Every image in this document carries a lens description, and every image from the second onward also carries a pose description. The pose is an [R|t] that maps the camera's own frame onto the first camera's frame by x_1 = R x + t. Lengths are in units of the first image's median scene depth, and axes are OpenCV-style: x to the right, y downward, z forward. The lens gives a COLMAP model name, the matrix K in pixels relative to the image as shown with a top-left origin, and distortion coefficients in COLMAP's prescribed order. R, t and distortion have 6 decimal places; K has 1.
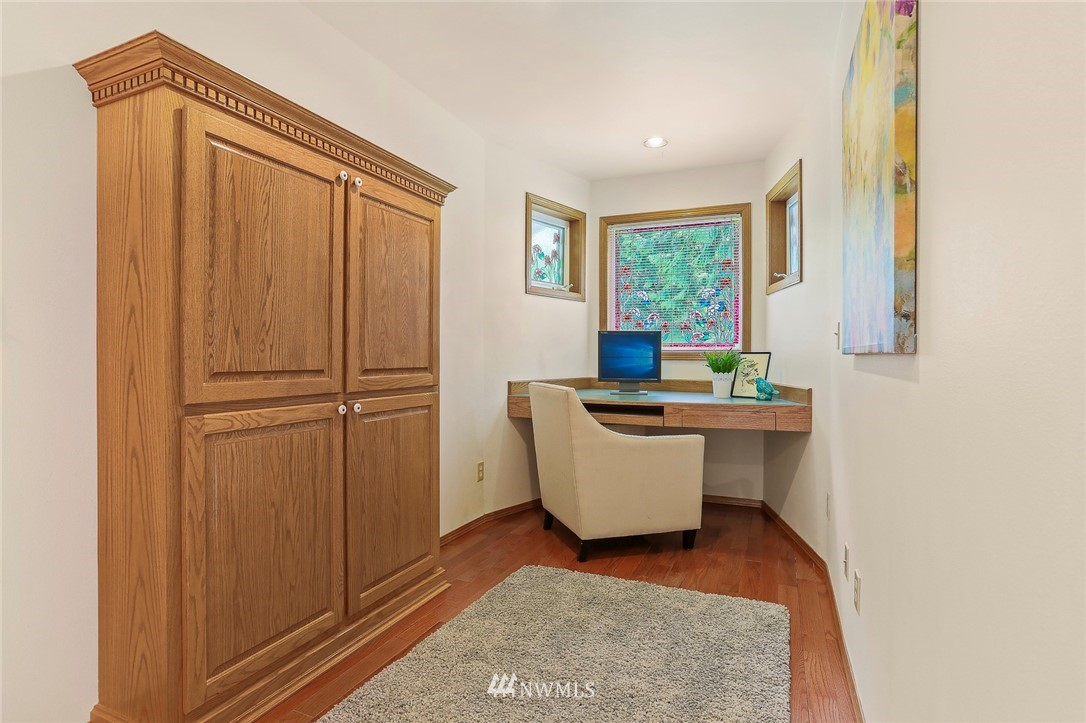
lens RADIAL K [[545.1, 0, 539.0], [0, 545.1, 363.0], [0, 0, 1]] dist [-0.051193, 0.026435]
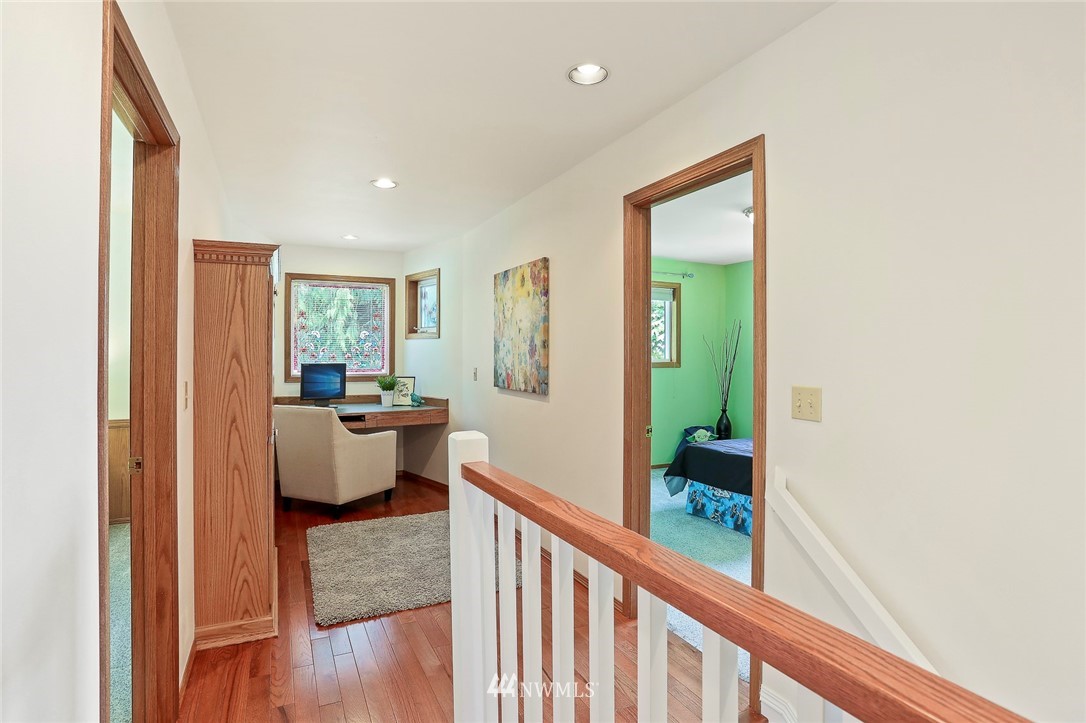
lens RADIAL K [[545.1, 0, 539.3], [0, 545.1, 357.7], [0, 0, 1]] dist [-0.051193, 0.026435]
pose [[0.651938, -0.005104, 0.758255, -0.610706], [0.009671, 0.999952, -0.001583, -0.075760], [-0.758211, 0.008365, 0.651956, -0.384628]]
